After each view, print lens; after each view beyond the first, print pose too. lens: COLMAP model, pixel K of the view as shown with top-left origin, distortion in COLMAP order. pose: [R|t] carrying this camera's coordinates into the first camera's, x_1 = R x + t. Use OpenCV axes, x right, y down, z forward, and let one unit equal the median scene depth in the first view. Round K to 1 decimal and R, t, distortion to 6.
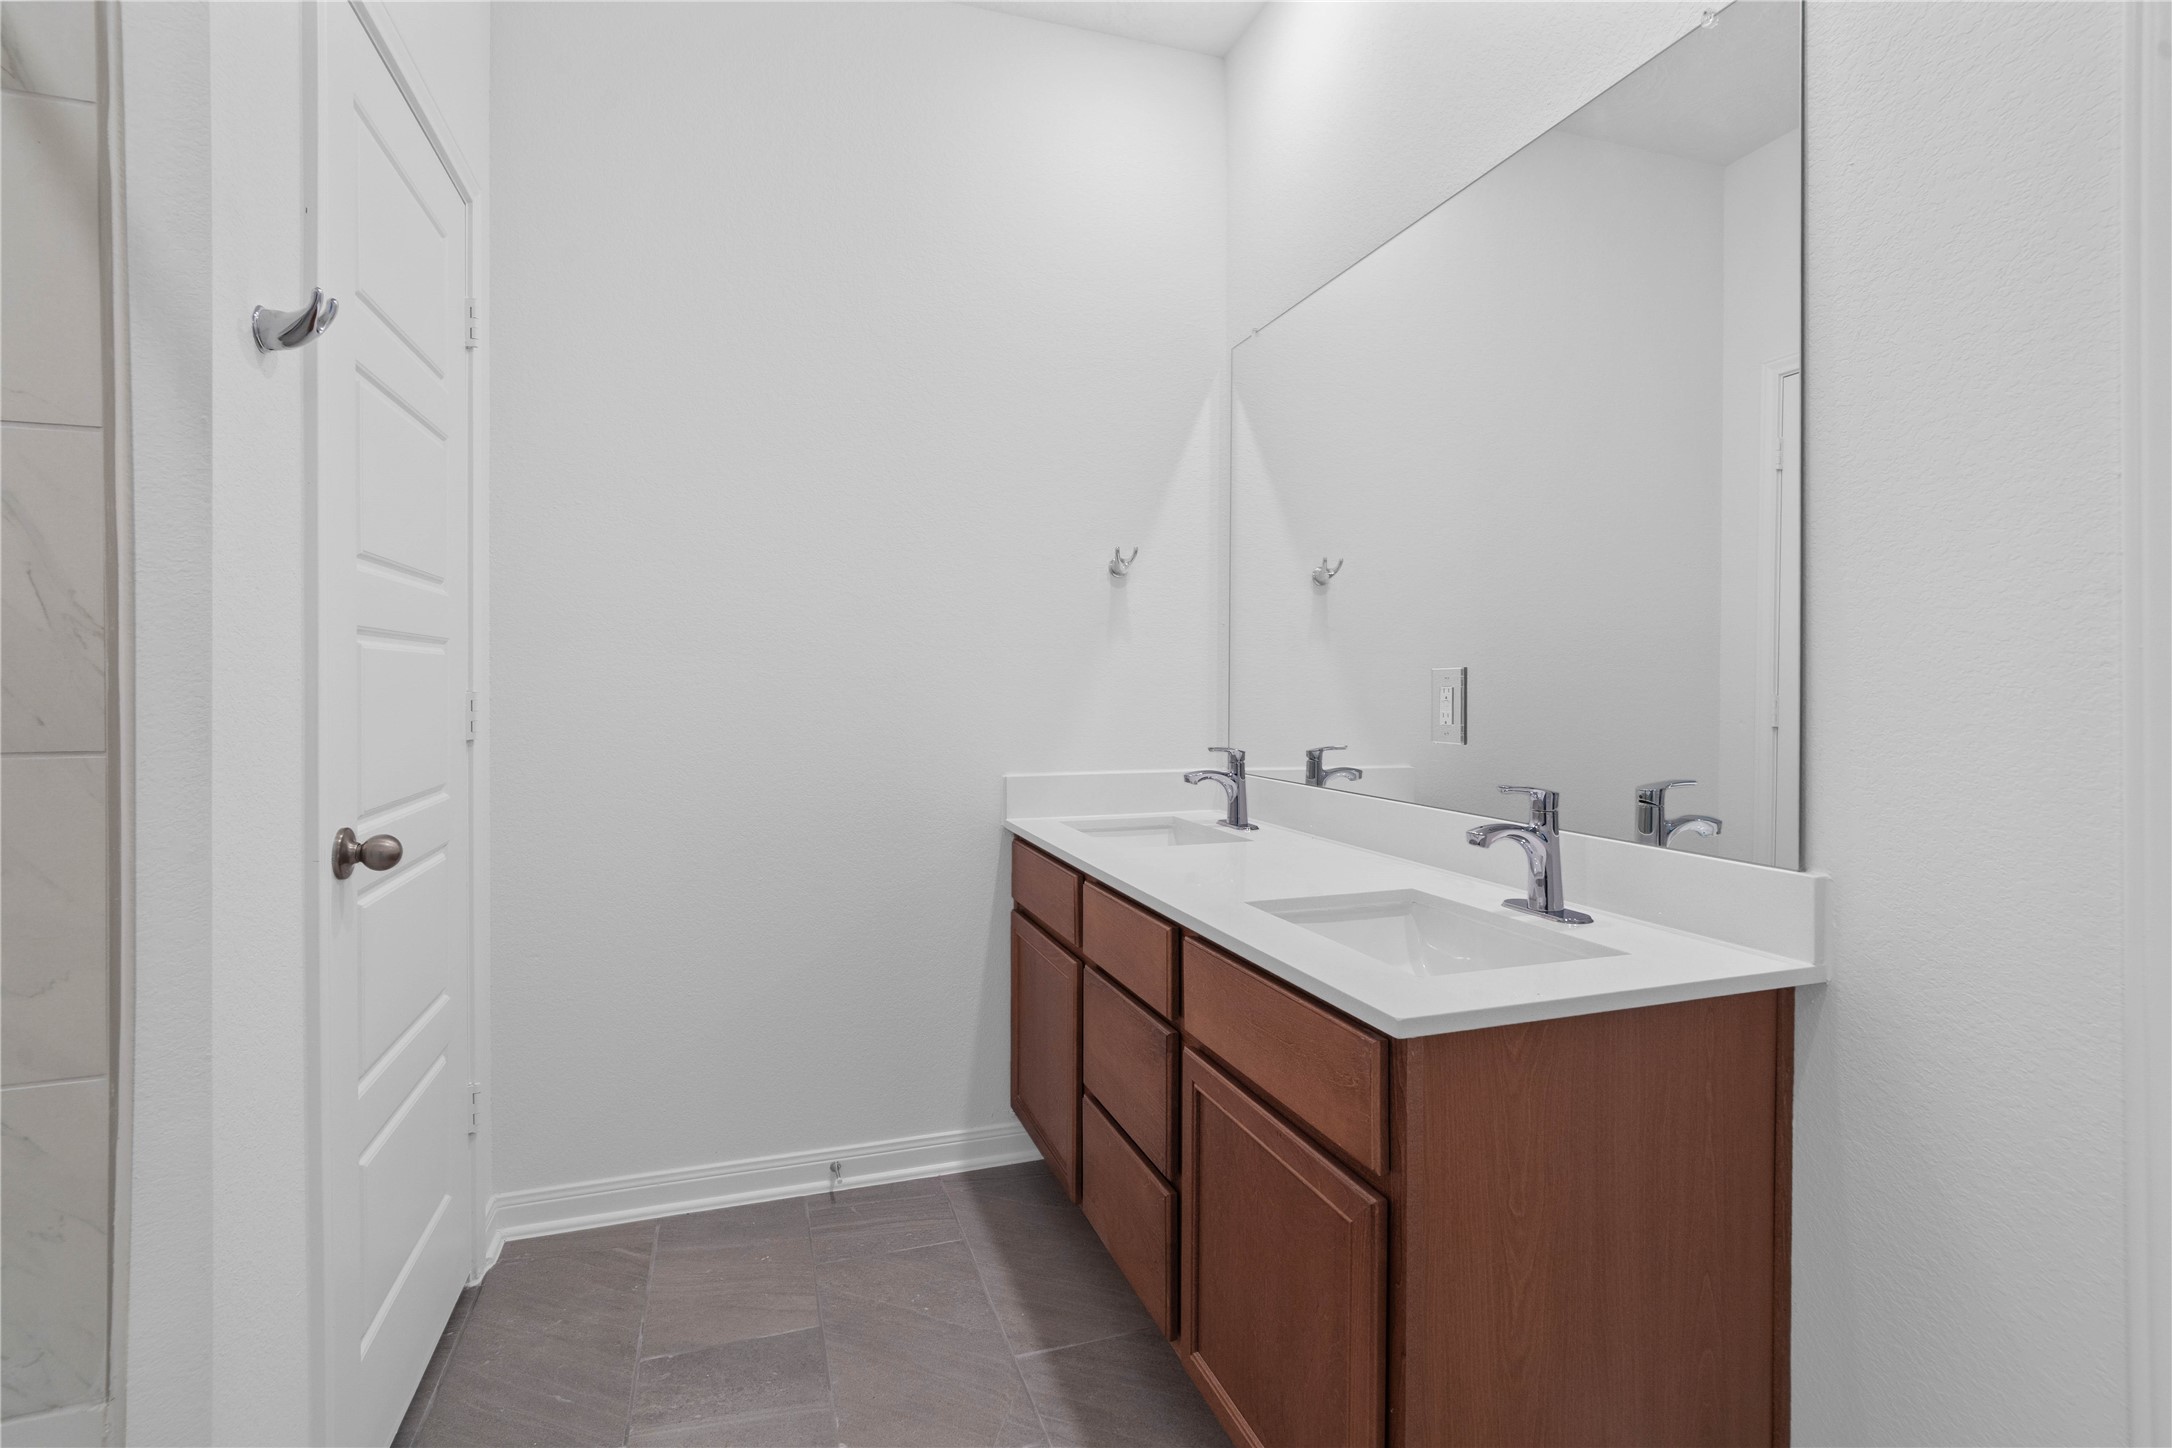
lens RADIAL K [[1024.7, 0, 1081.6], [0, 1024.7, 699.2], [0, 0, 1]] dist [-0.009605, 0.001193]
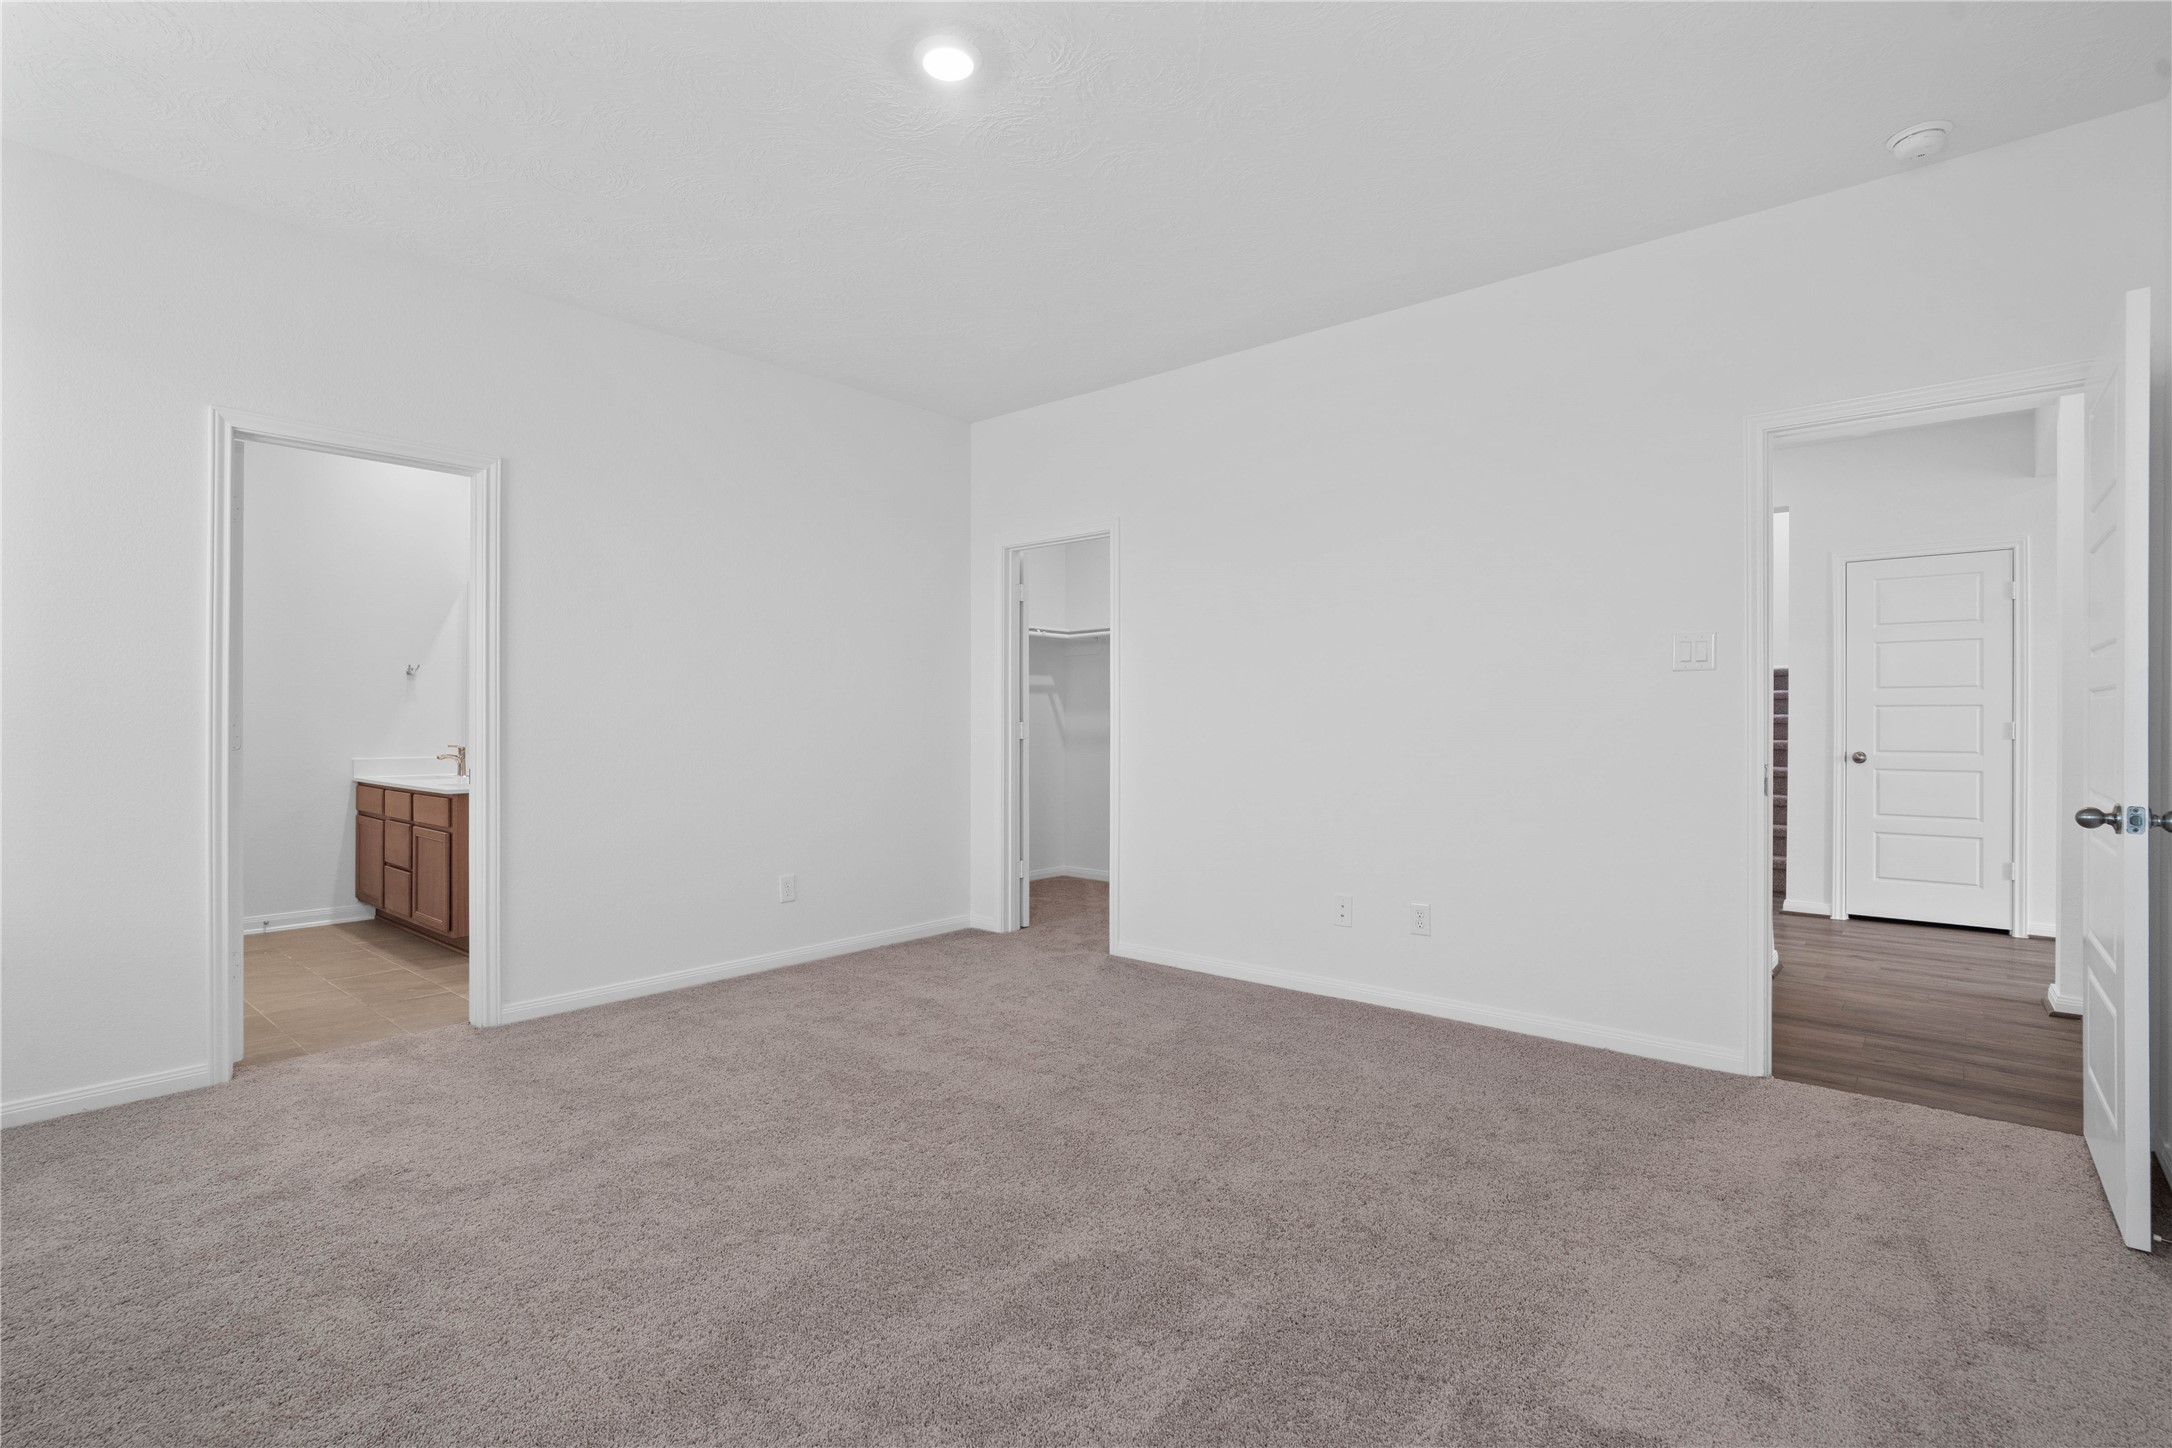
lens RADIAL K [[1029.7, 0, 1081.0], [0, 1029.7, 712.8], [0, 0, 1]] dist [-0.011389, 0.000013]
pose [[0.861569, 0.004062, 0.507624, 0.201334], [0.003338, 0.999901, -0.013667, 0.006109], [-0.507629, 0.013470, 0.861471, -2.204952]]
